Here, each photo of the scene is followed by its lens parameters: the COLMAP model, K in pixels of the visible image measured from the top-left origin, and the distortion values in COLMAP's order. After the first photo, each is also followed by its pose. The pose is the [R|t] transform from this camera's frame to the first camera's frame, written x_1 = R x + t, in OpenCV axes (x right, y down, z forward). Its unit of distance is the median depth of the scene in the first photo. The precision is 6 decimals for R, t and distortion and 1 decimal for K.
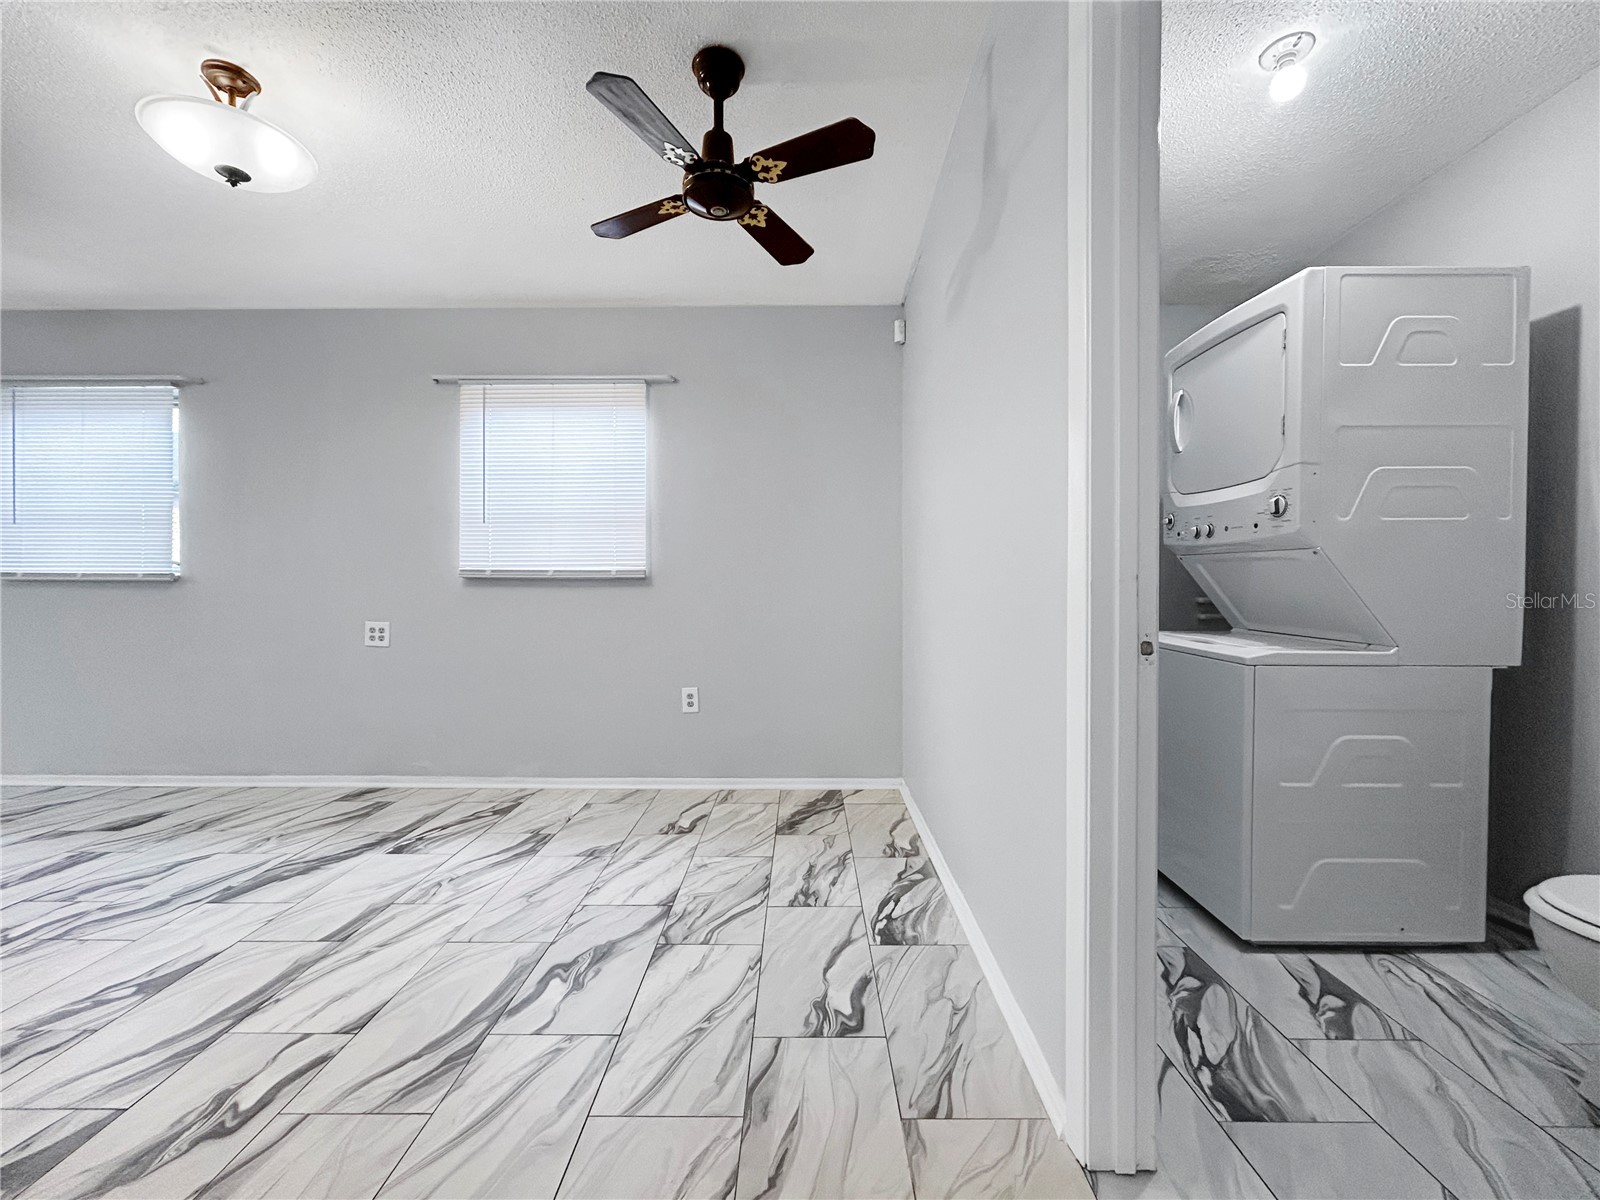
lens RADIAL K [[657.3, 0, 801.5], [0, 657.3, 589.3], [0, 0, 1]] dist [-0.000961, 0.000648]
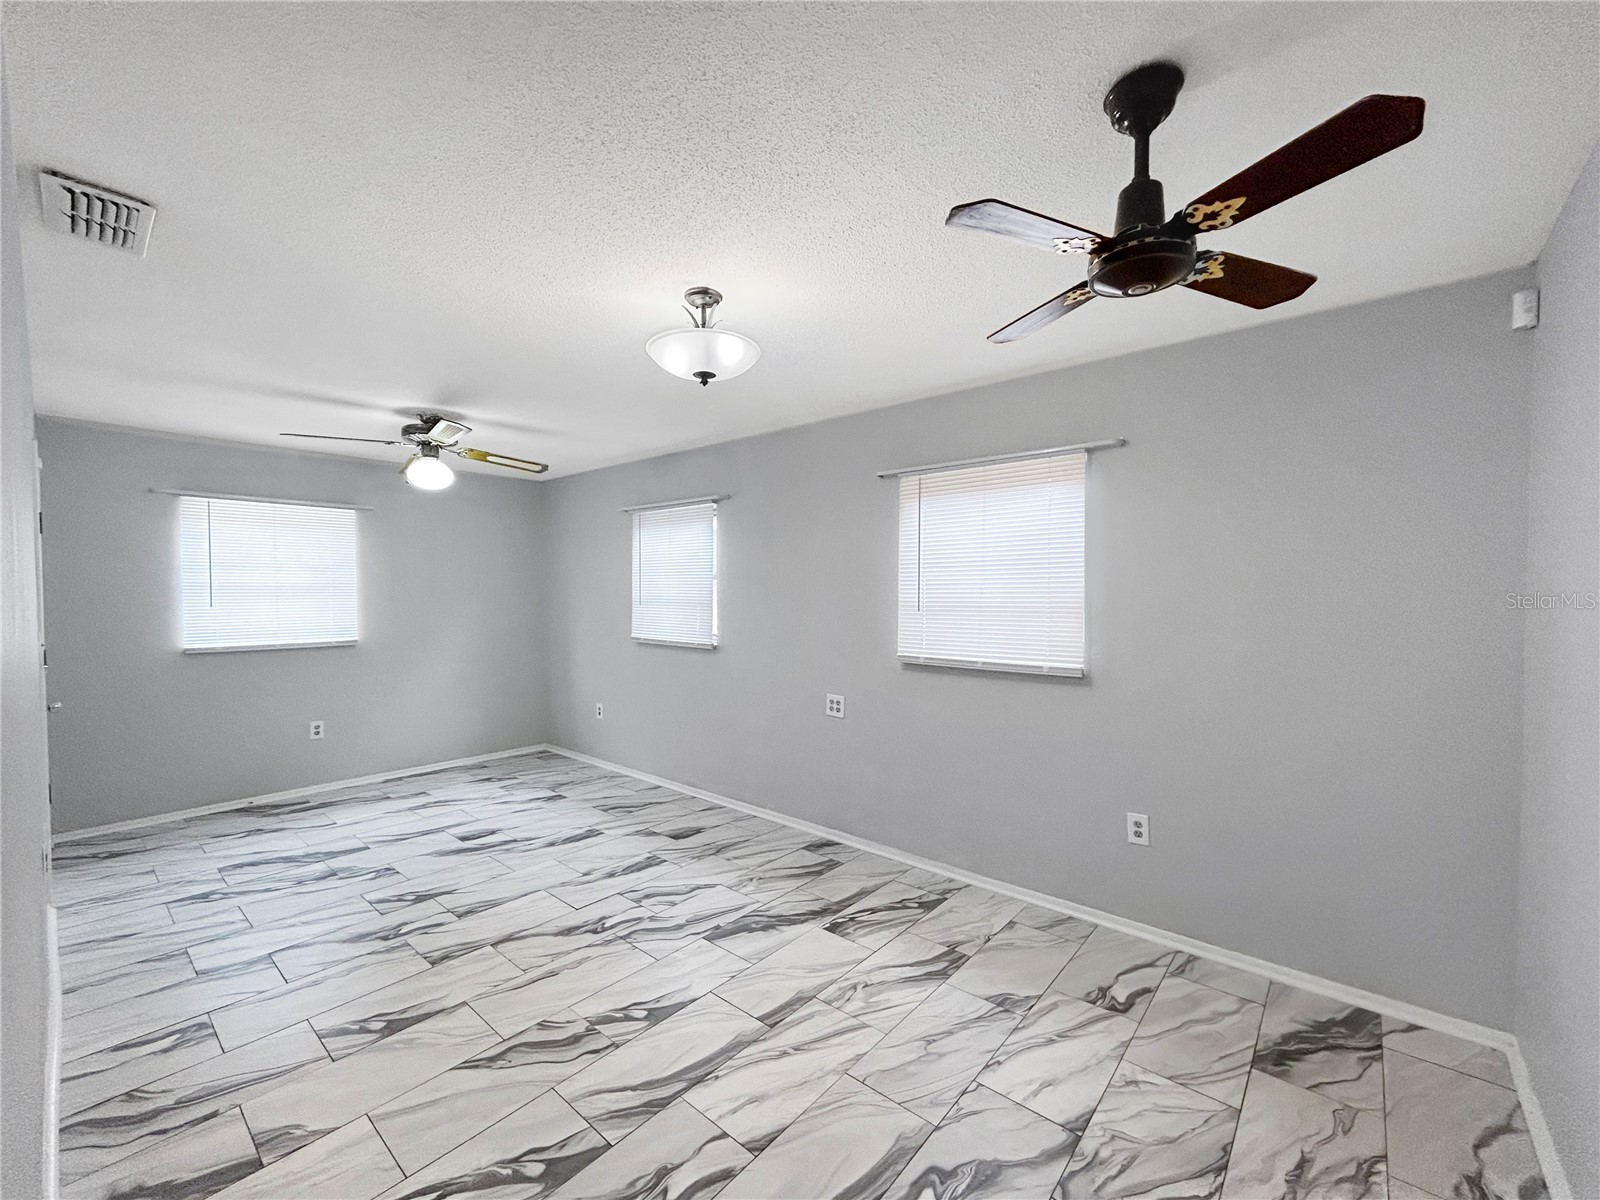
lens RADIAL K [[657.3, 0, 794.6], [0, 657.3, 608.9], [0, 0, 1]] dist [-0.000961, 0.000648]
pose [[0.760192, 0.015556, -0.649512, 0.046868], [-0.005312, 0.999829, 0.017729, -0.164941], [0.649677, -0.010027, 0.760144, 0.132034]]
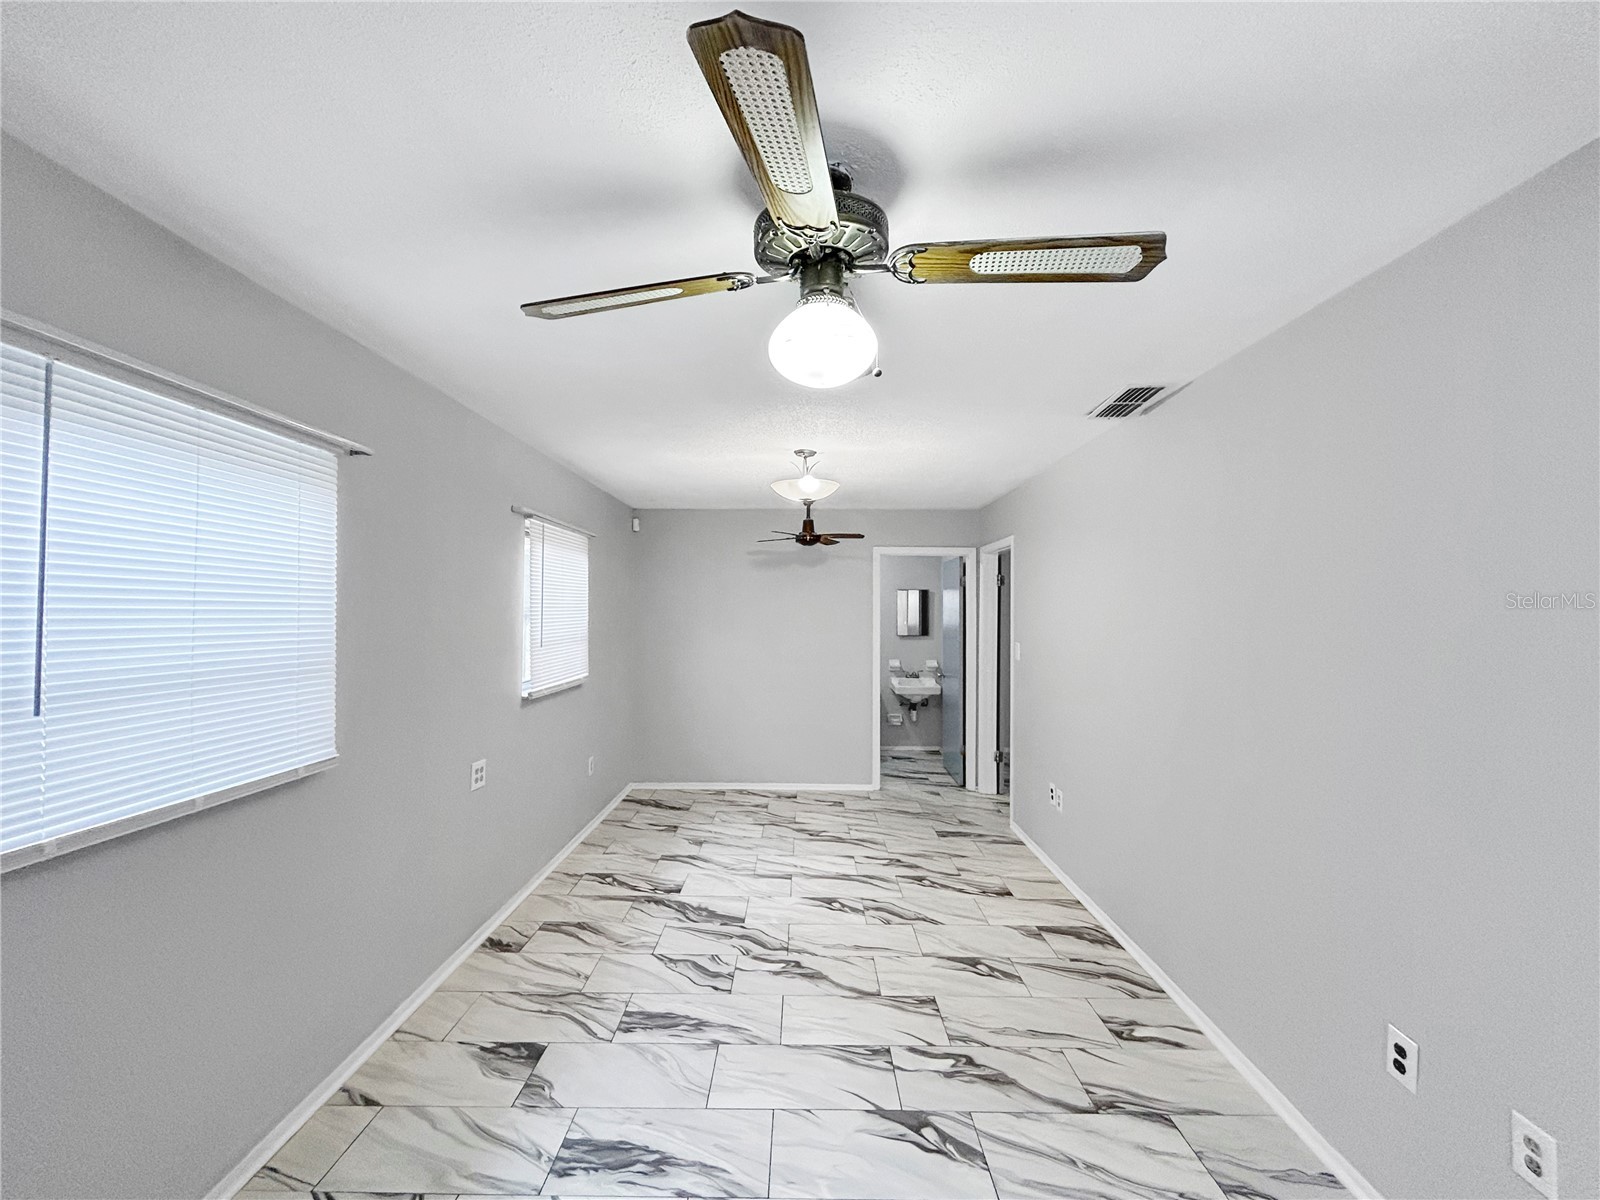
lens RADIAL K [[657.3, 0, 797.0], [0, 657.3, 598.9], [0, 0, 1]] dist [-0.000961, 0.000648]
pose [[0.000001, 0.019847, 0.999803, -2.158724], [0.002035, 0.999801, -0.019847, -0.216864], [-0.999998, 0.002035, -0.000039, 0.772340]]
